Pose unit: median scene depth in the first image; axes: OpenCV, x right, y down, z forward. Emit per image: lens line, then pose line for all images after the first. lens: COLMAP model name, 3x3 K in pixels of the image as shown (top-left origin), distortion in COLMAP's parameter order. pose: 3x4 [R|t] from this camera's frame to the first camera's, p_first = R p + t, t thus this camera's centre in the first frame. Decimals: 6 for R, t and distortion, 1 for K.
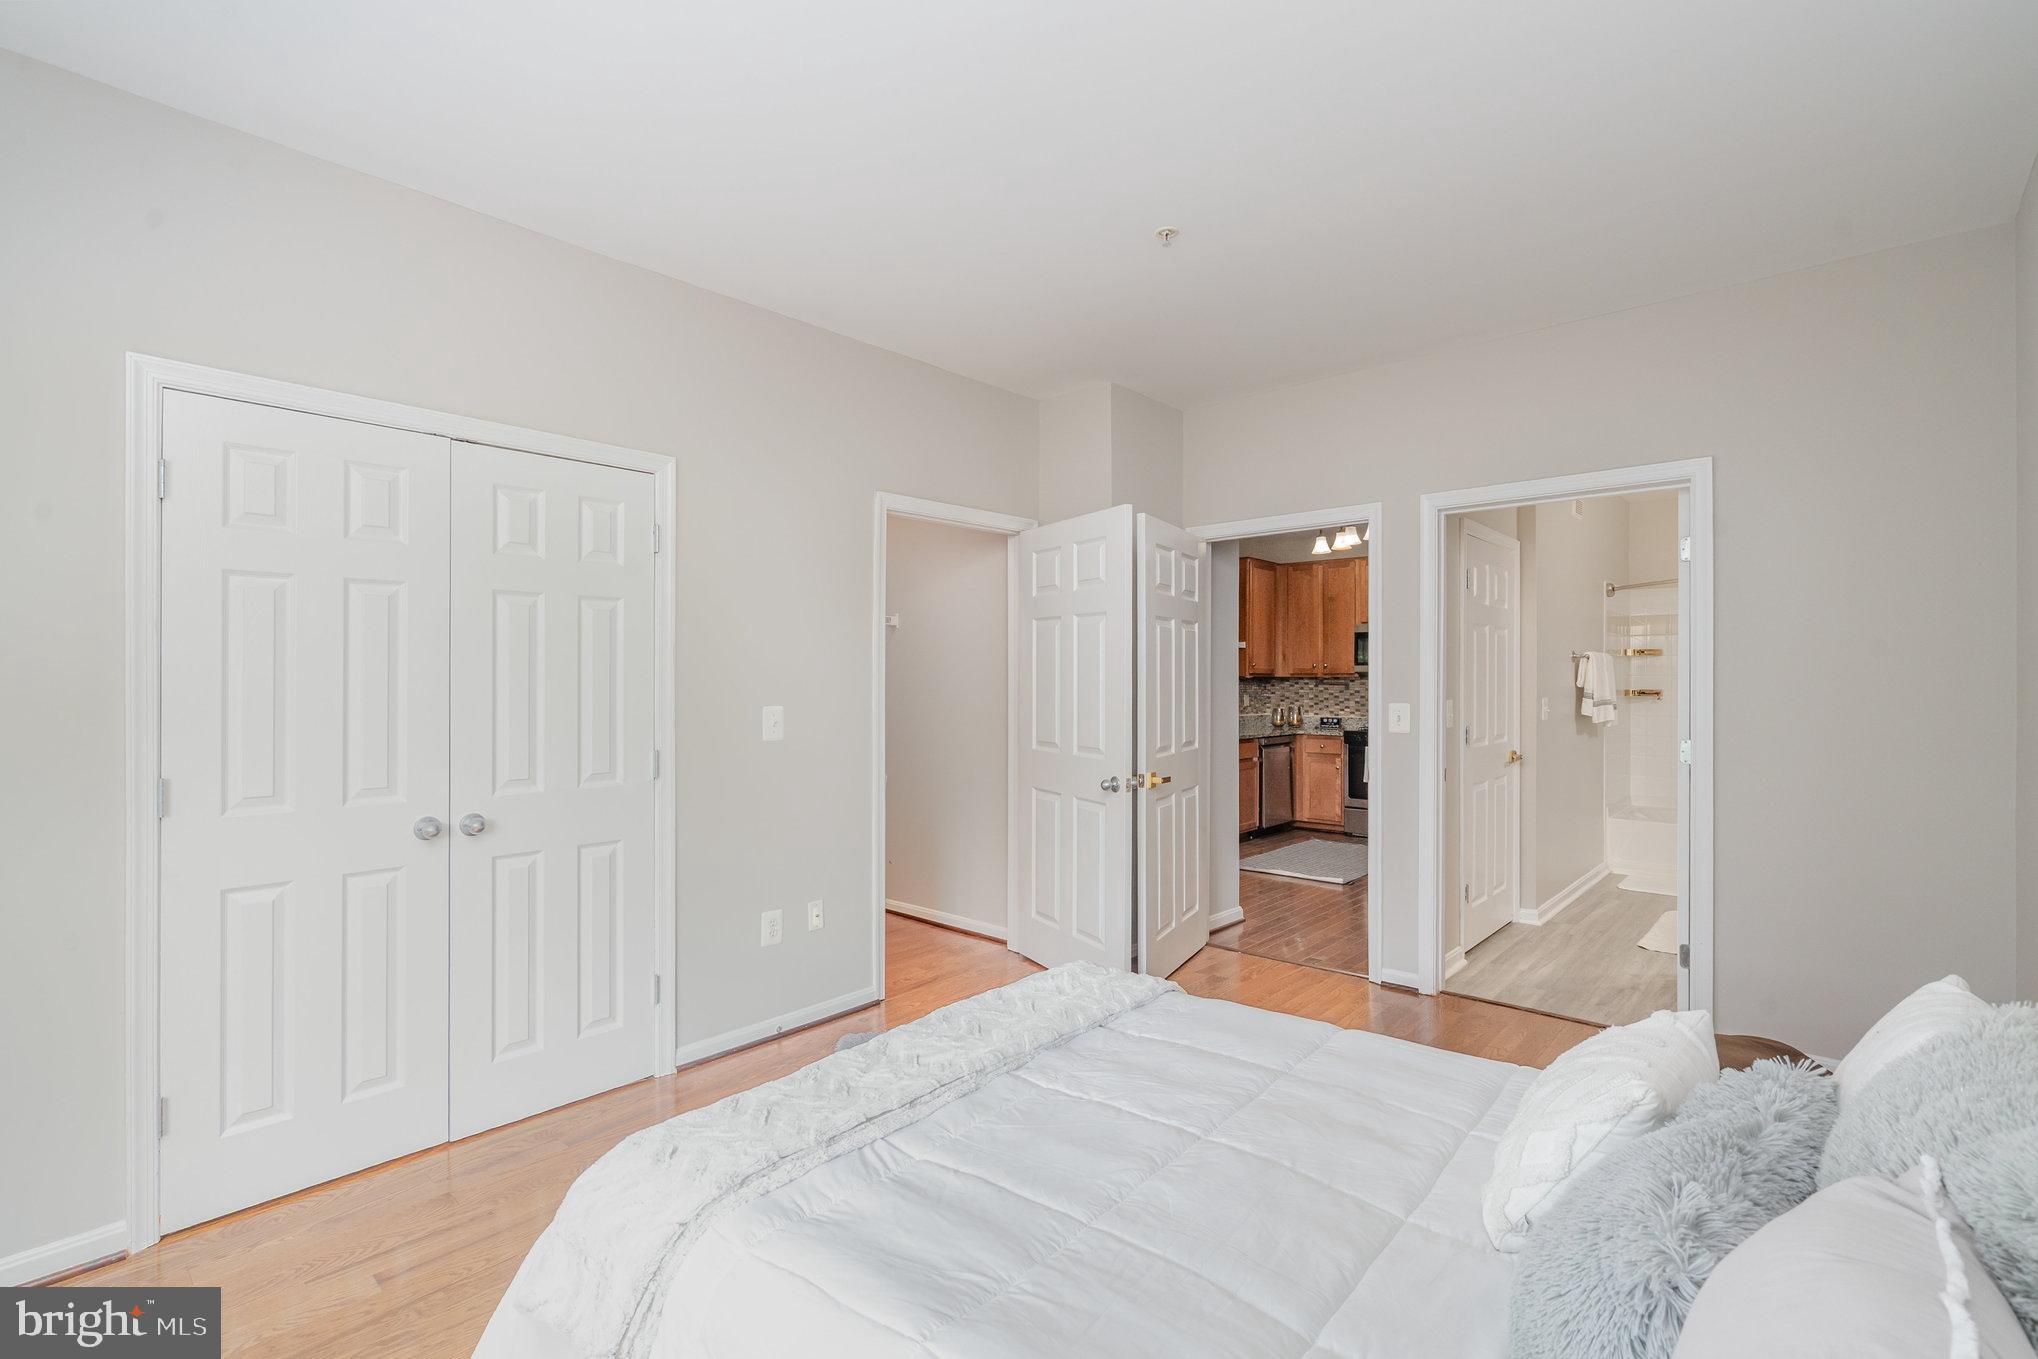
lens RADIAL K [[920.0, 0, 1016.4], [0, 920.0, 678.5], [0, 0, 1]] dist [-0.001714, 0.000272]
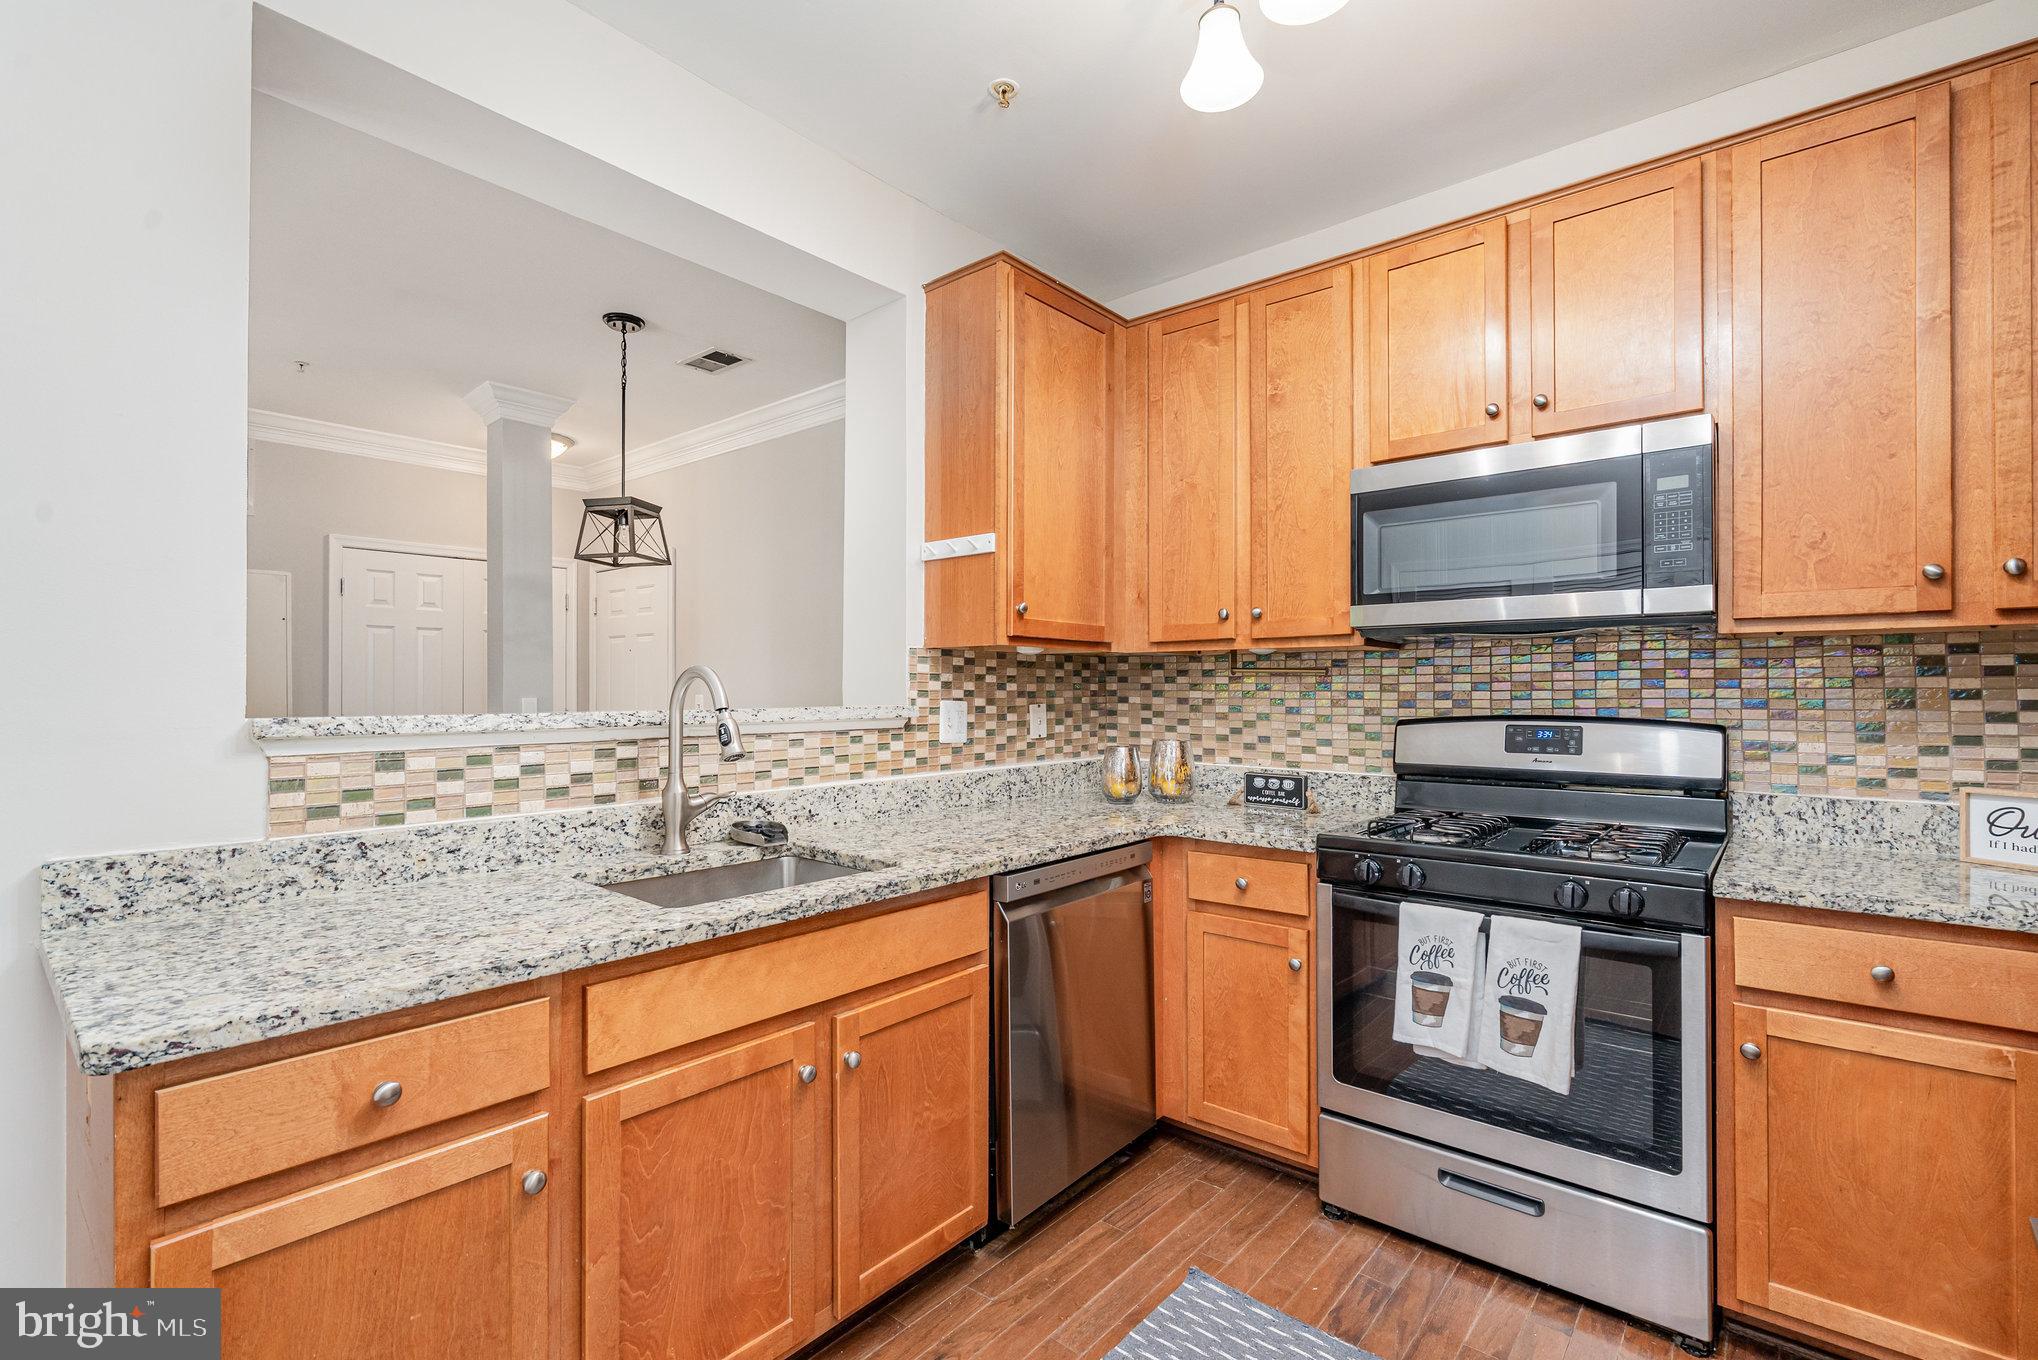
lens RADIAL K [[920.0, 0, 1010.6], [0, 920.0, 687.2], [0, 0, 1]] dist [-0.001714, 0.000272]
pose [[0.999443, 0.001094, 0.033348, 0.240969], [-0.001087, 0.999999, -0.000240, 0.011707], [-0.033348, 0.000203, 0.999444, 0.687938]]
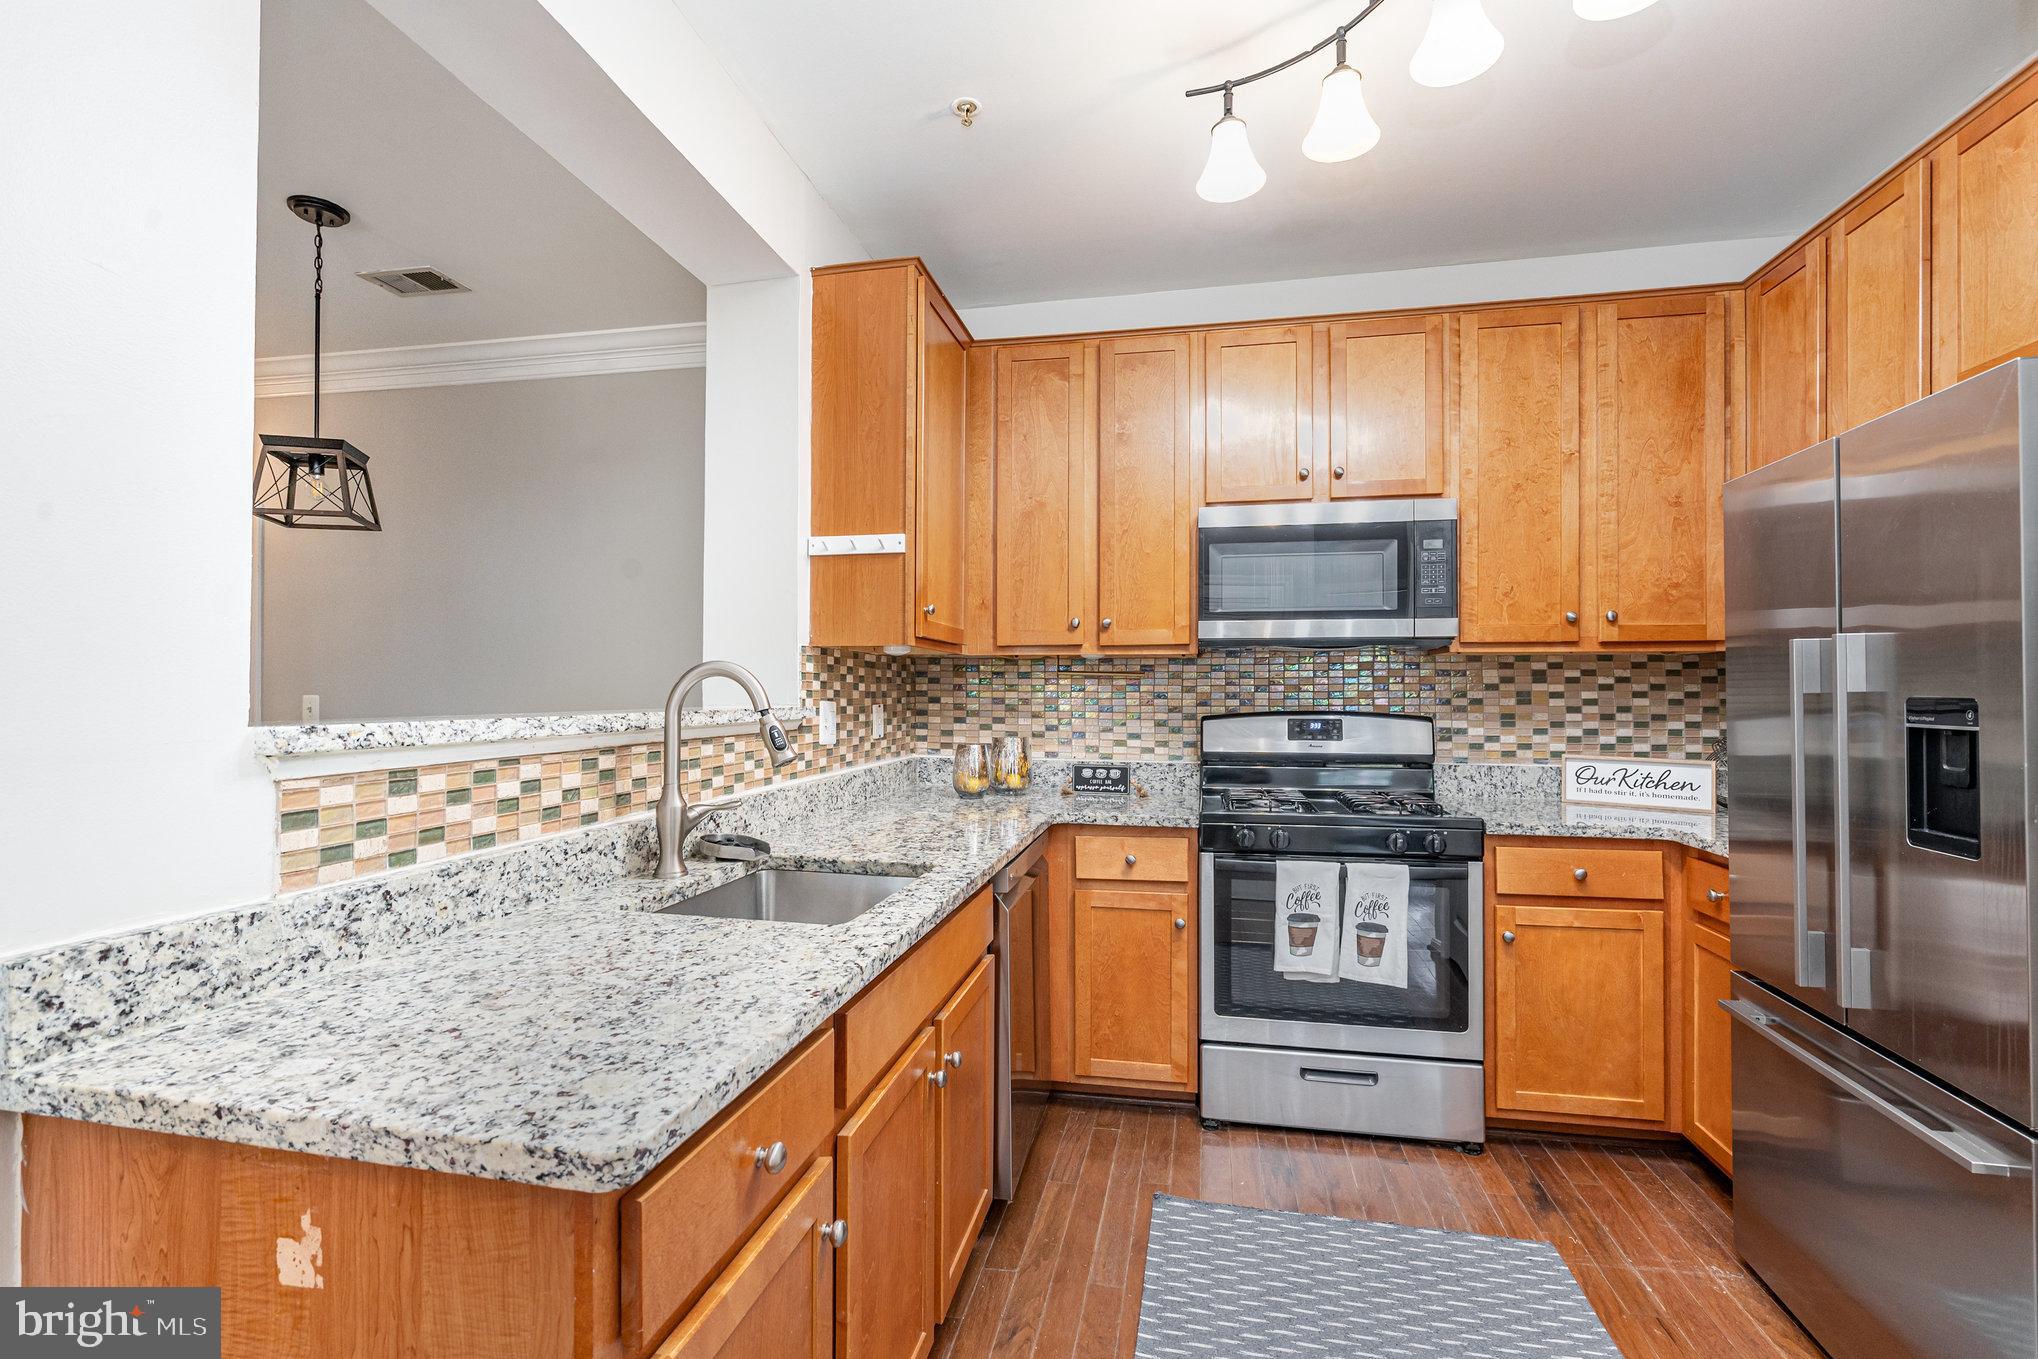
lens RADIAL K [[920.0, 0, 1015.1], [0, 920.0, 687.8], [0, 0, 1]] dist [-0.001714, 0.000272]
pose [[0.858537, 0.005592, 0.512721, 0.121855], [-0.005279, 0.999984, -0.002067, 0.012208], [-0.512724, -0.000933, 0.858553, 0.710463]]
